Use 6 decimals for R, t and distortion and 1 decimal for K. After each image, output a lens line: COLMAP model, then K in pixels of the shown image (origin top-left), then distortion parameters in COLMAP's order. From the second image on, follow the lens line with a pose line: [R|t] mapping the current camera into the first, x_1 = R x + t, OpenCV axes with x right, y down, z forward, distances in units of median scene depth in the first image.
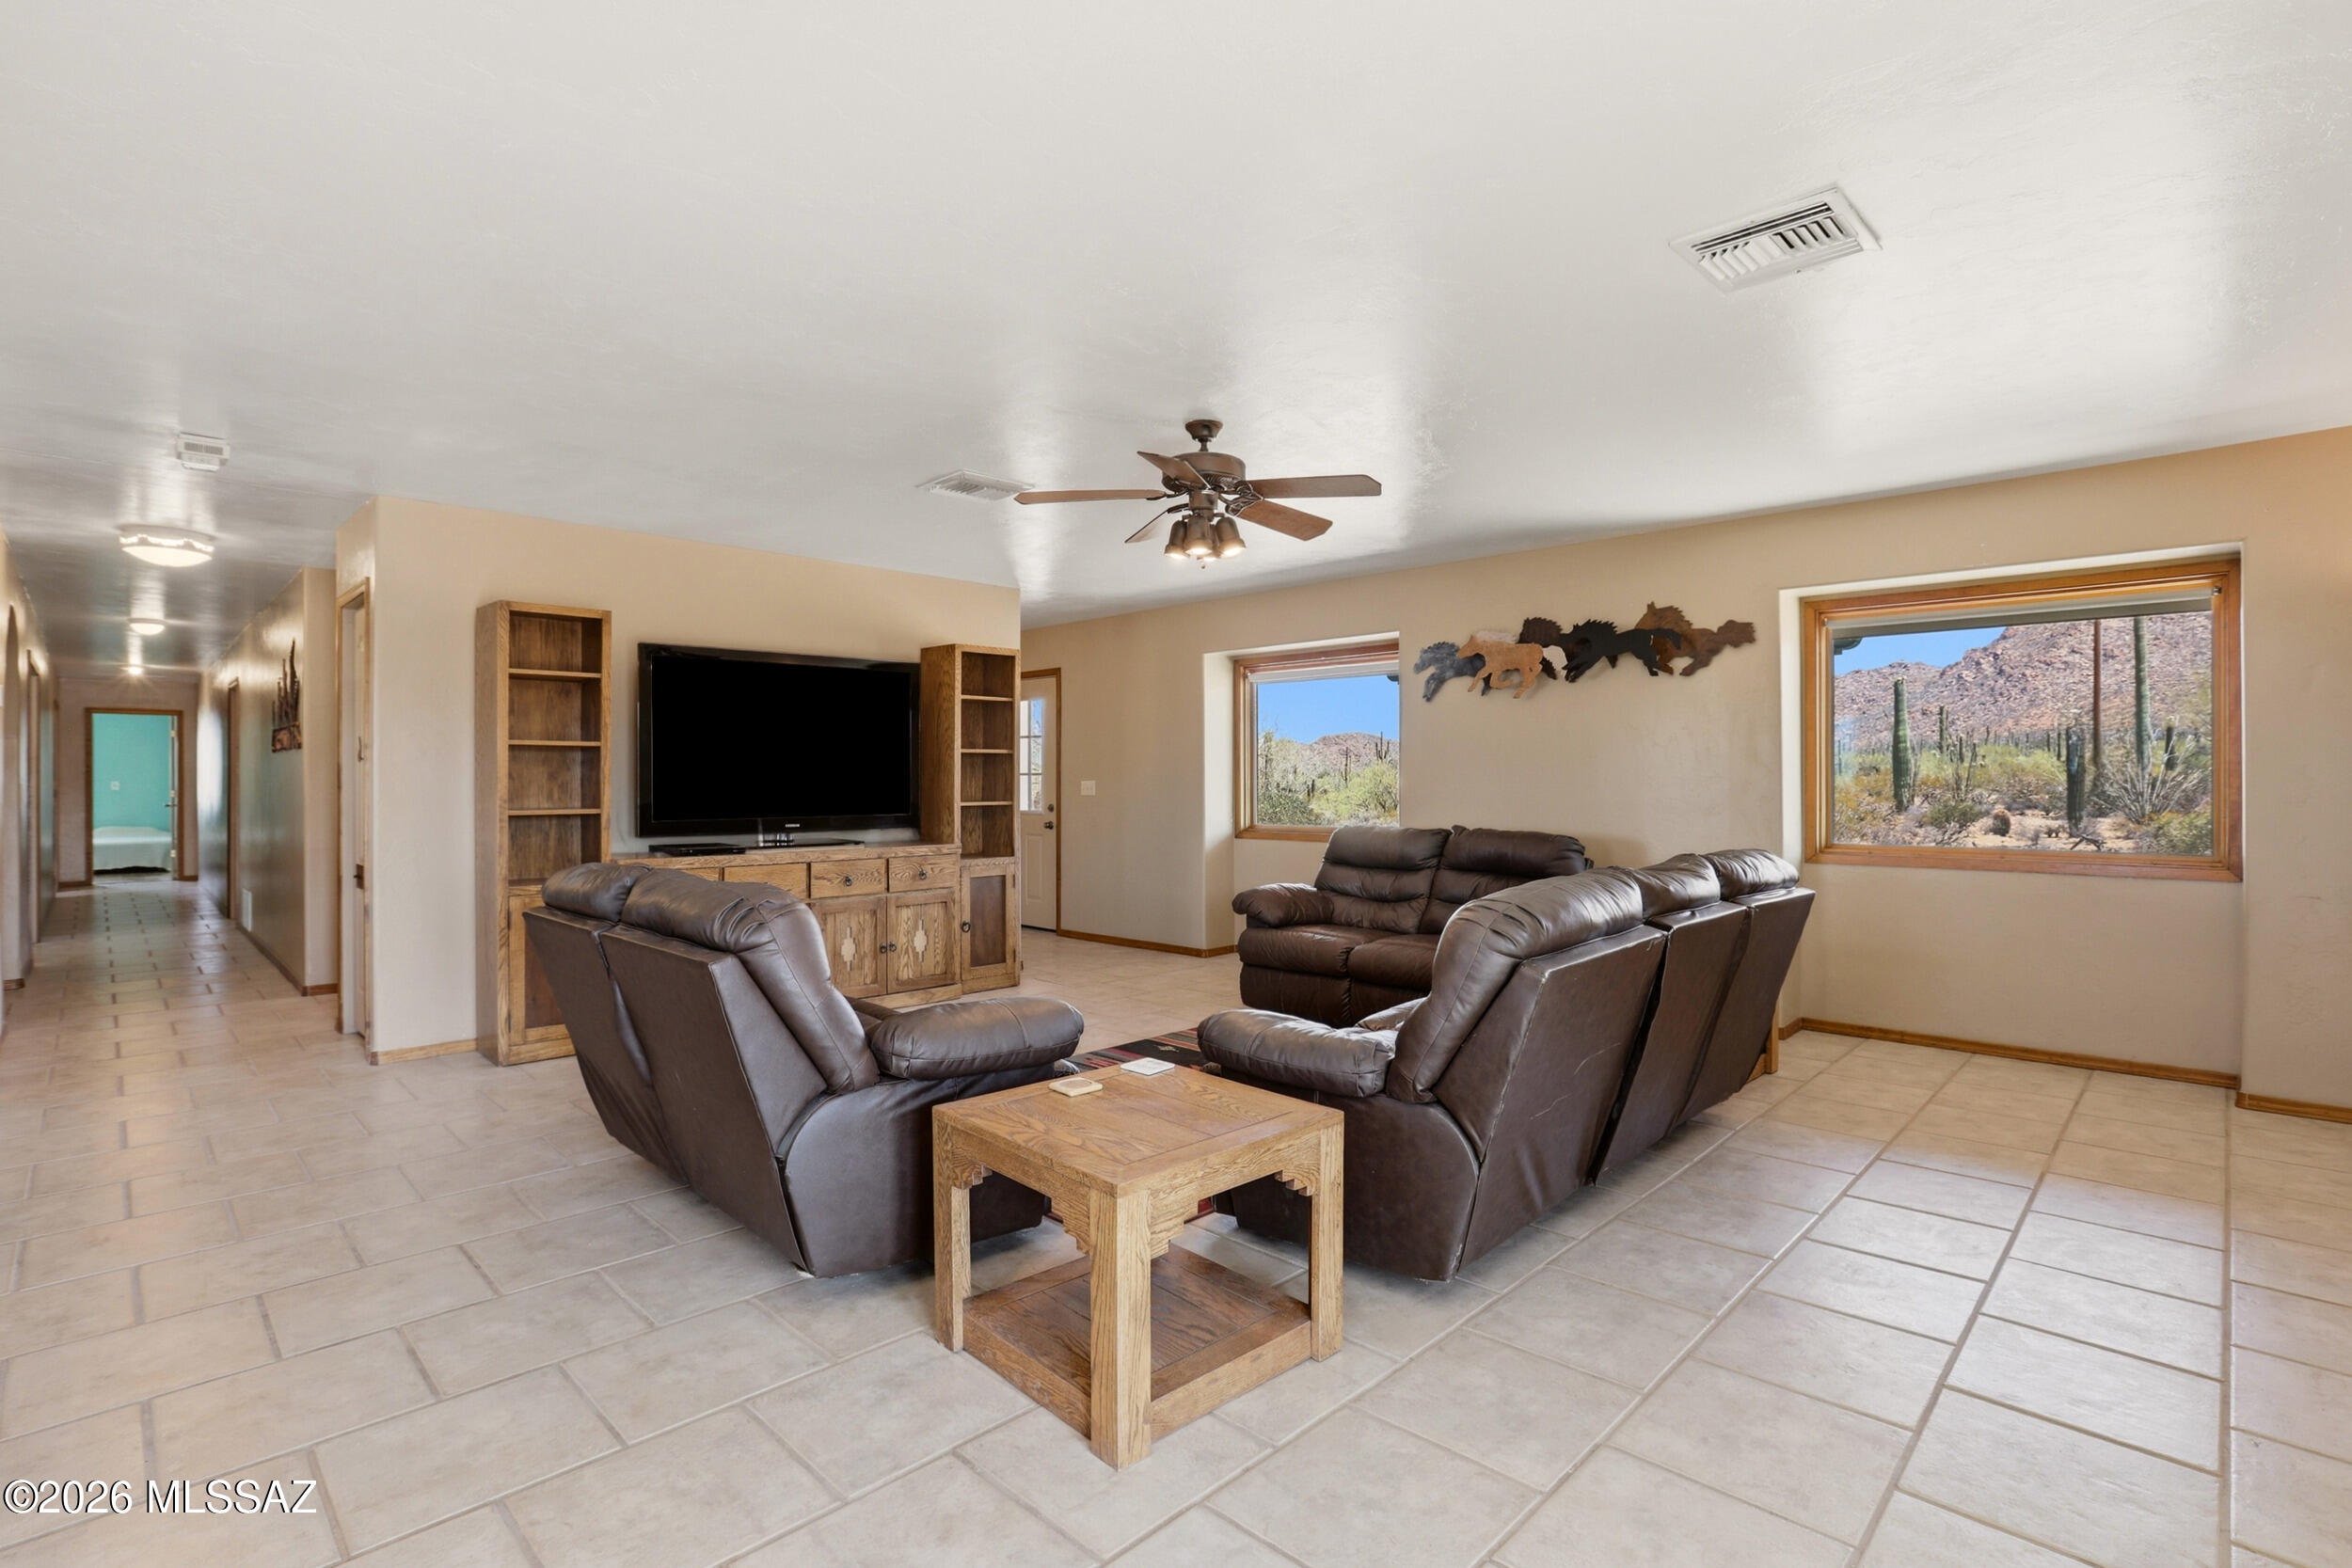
lens RADIAL K [[1103.1, 0, 1170.2], [0, 1103.1, 776.3], [0, 0, 1]] dist [-0.050257, 0.017547]
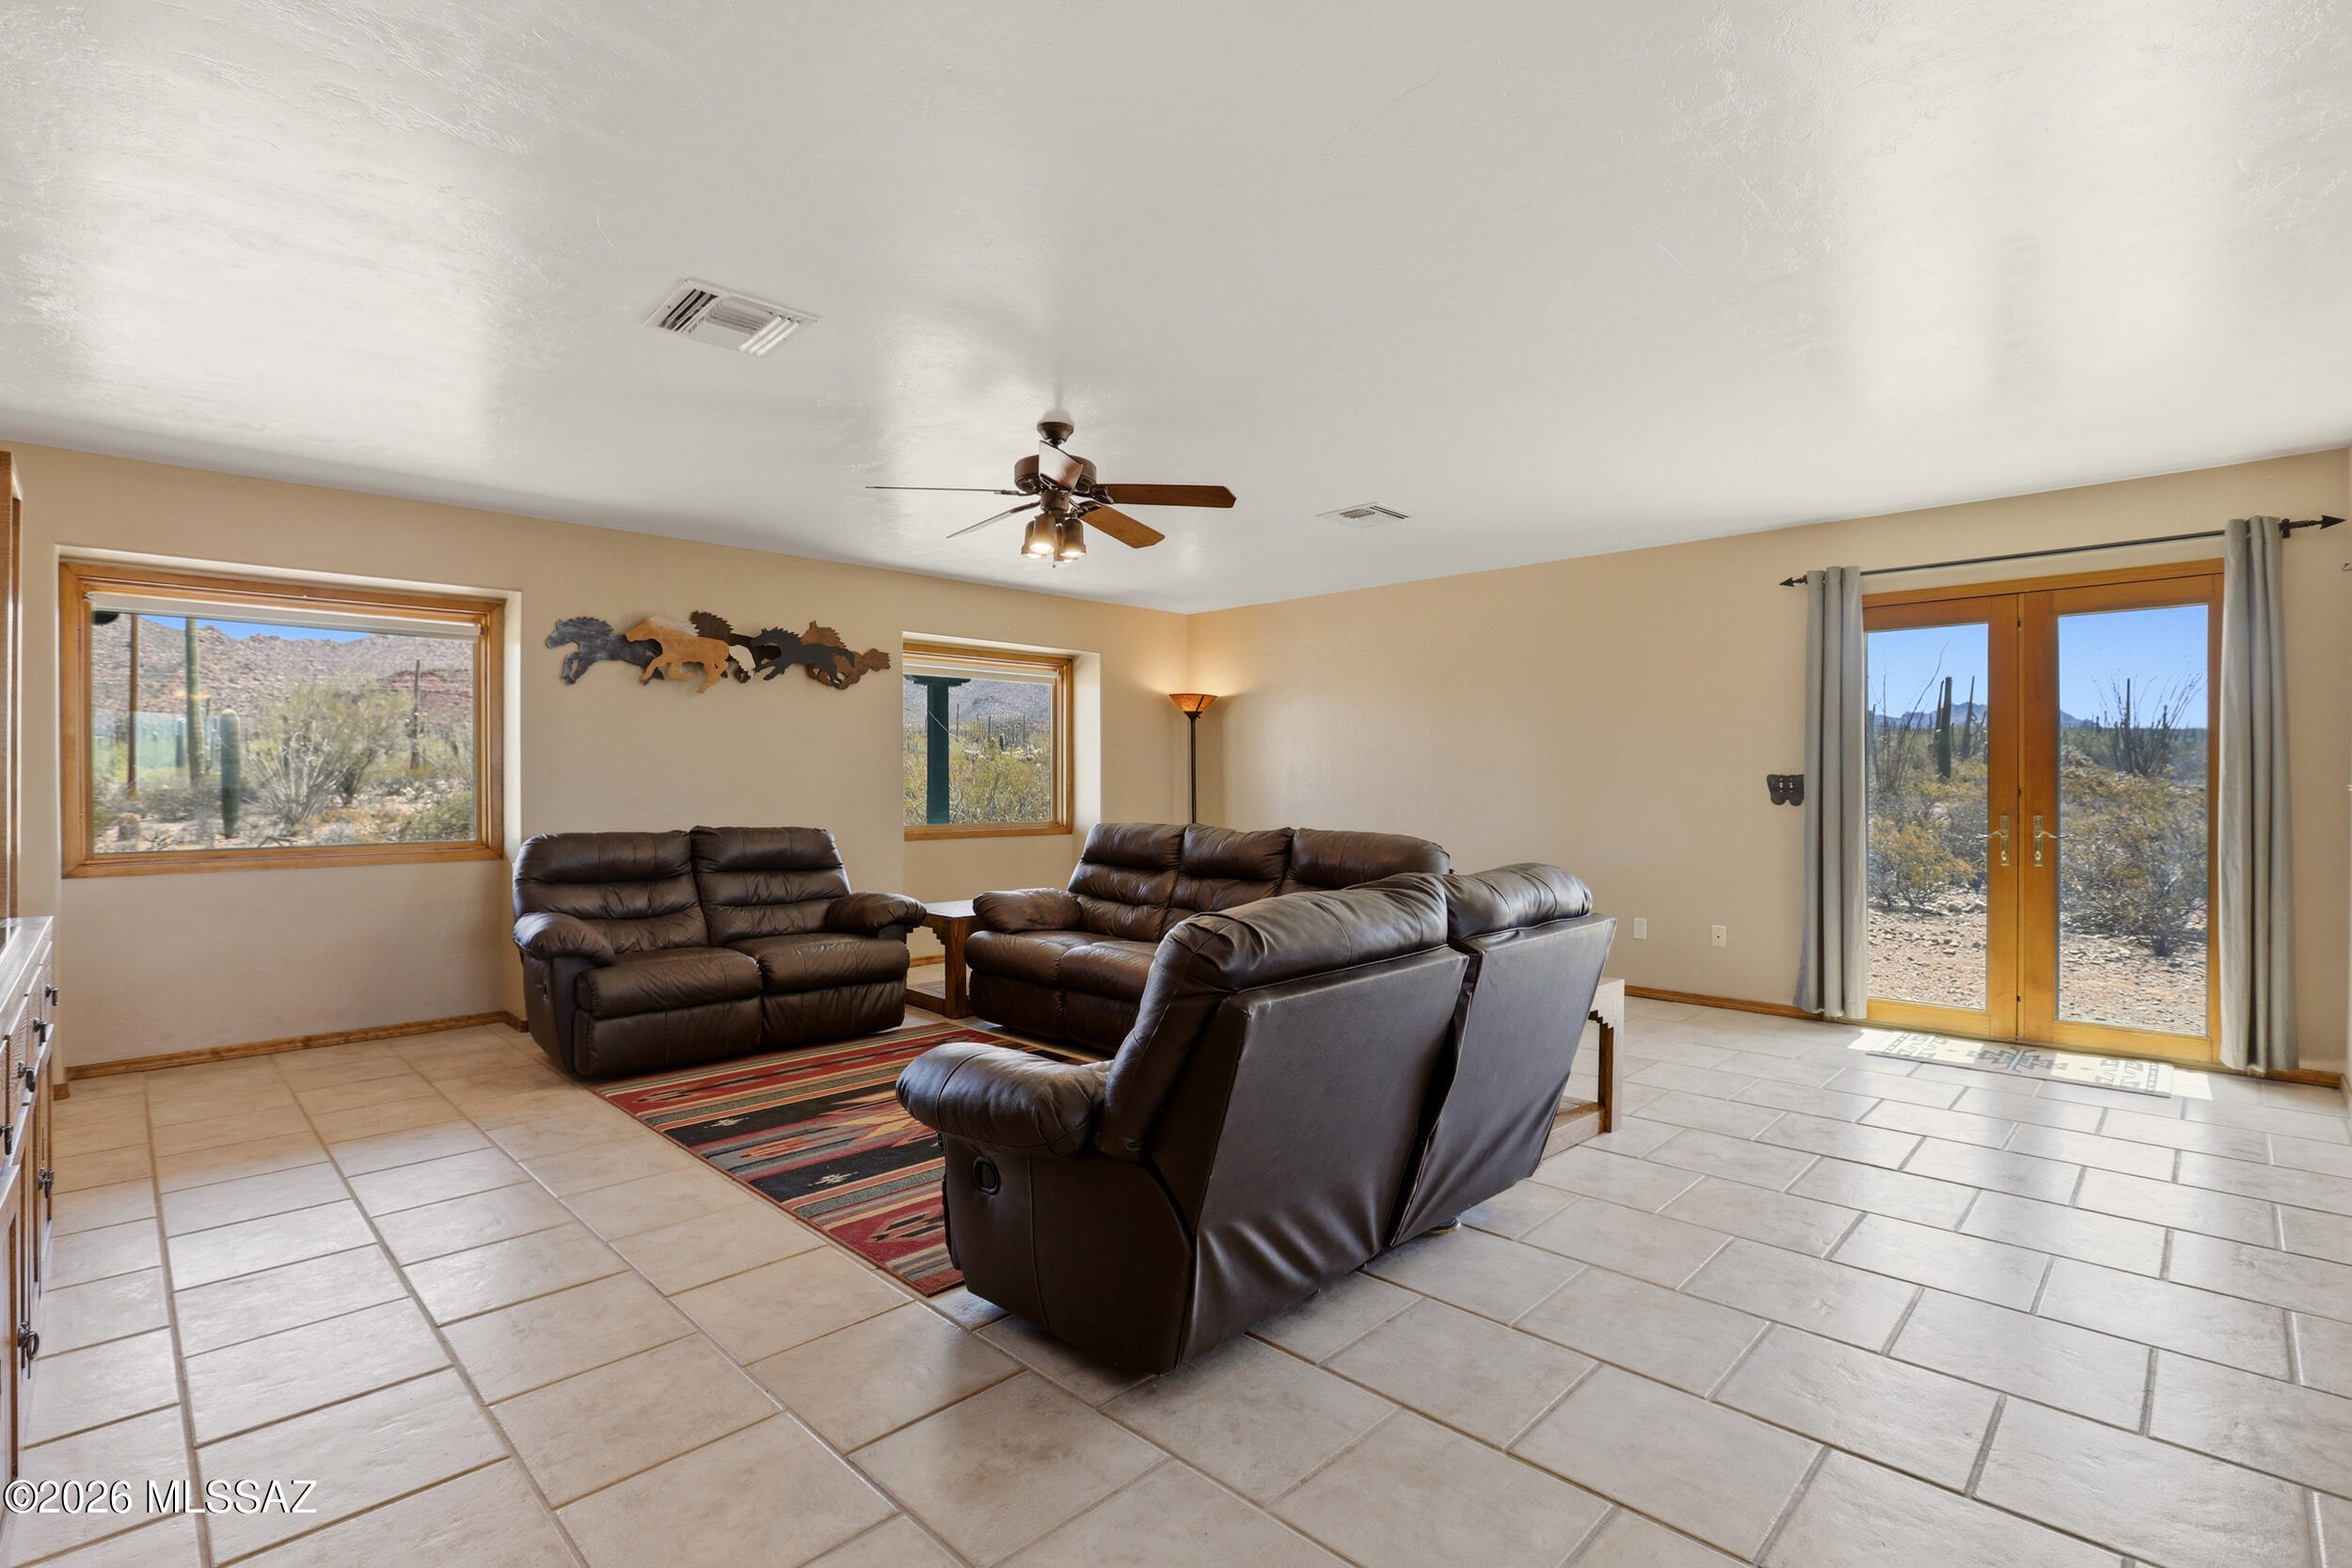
lens RADIAL K [[1083.5, 0, 1176.0], [0, 1083.5, 784.0], [0, 0, 1]] dist [-0.049551, 0.018725]
pose [[0.005697, -0.003401, 0.999978, -0.677289], [-0.000687, 0.999994, 0.003405, 0.006385], [-0.999984, -0.000706, 0.005695, 0.613690]]
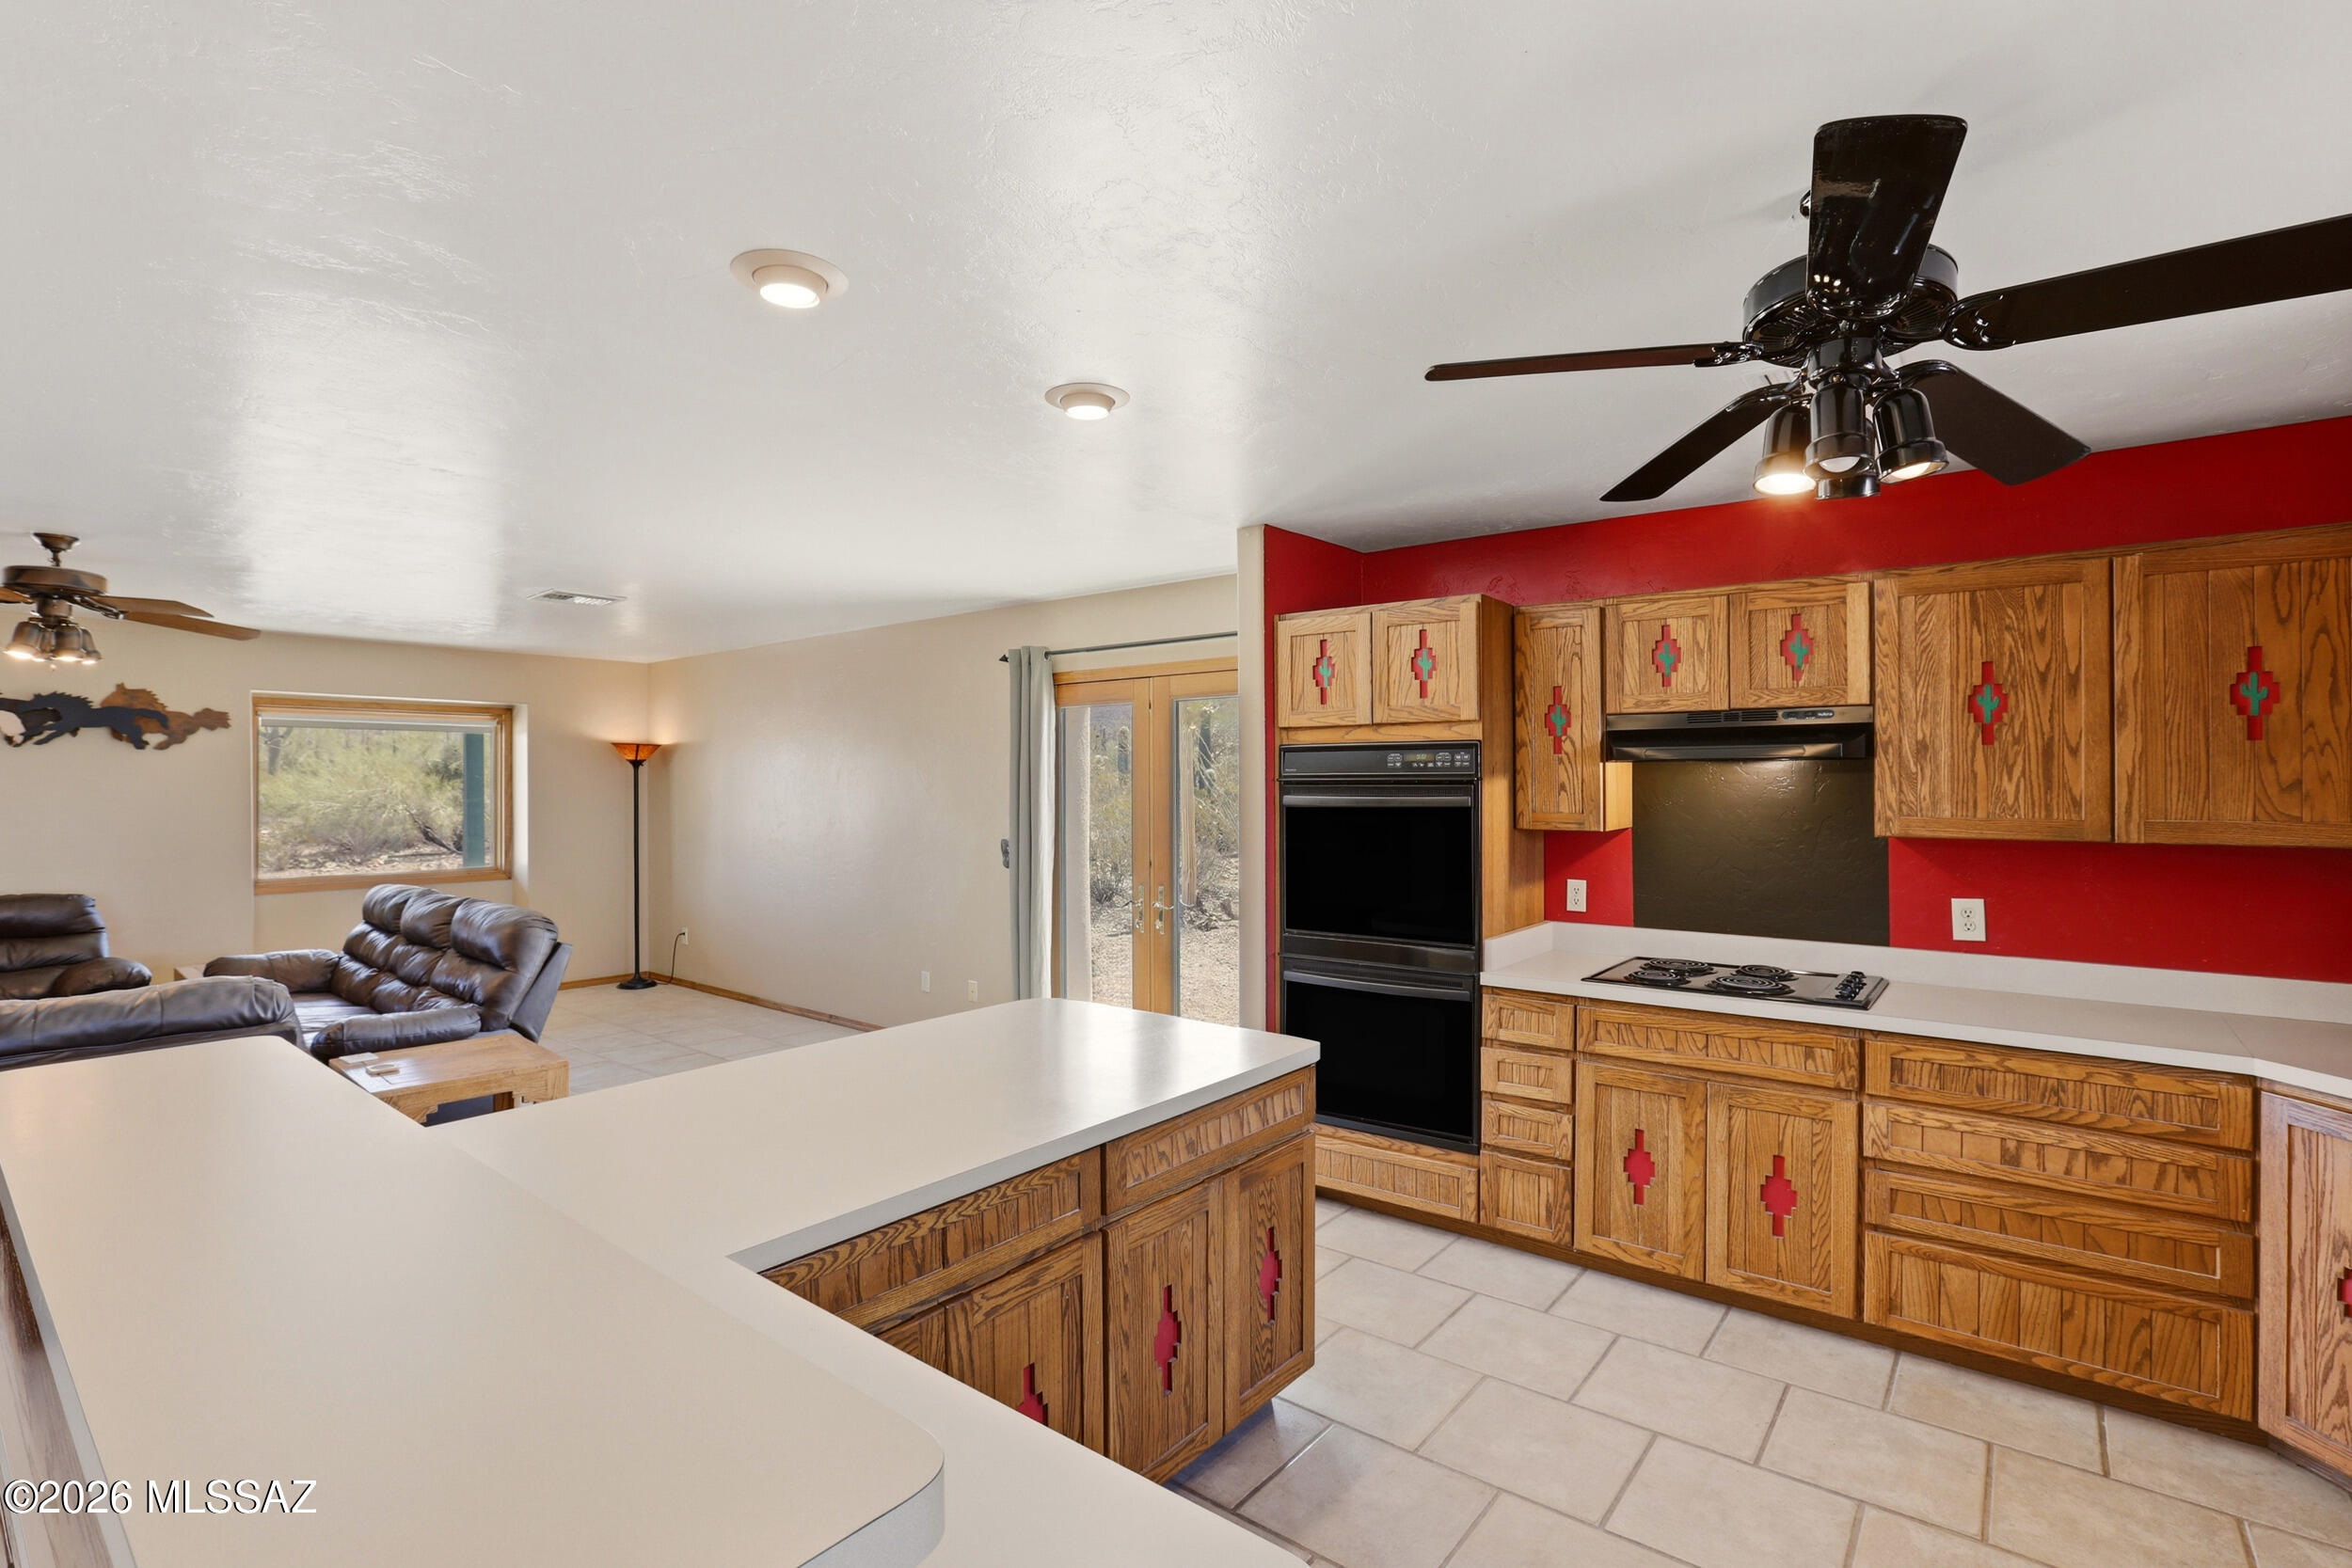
lens RADIAL K [[1083.5, 0, 1176.0], [0, 1083.5, 784.0], [0, 0, 1]] dist [-0.049551, 0.018725]
pose [[-0.095288, -0.004526, 0.995439, -0.752964], [0.000370, 0.999989, 0.004582, -0.057810], [-0.995450, 0.000805, -0.095286, 0.006944]]
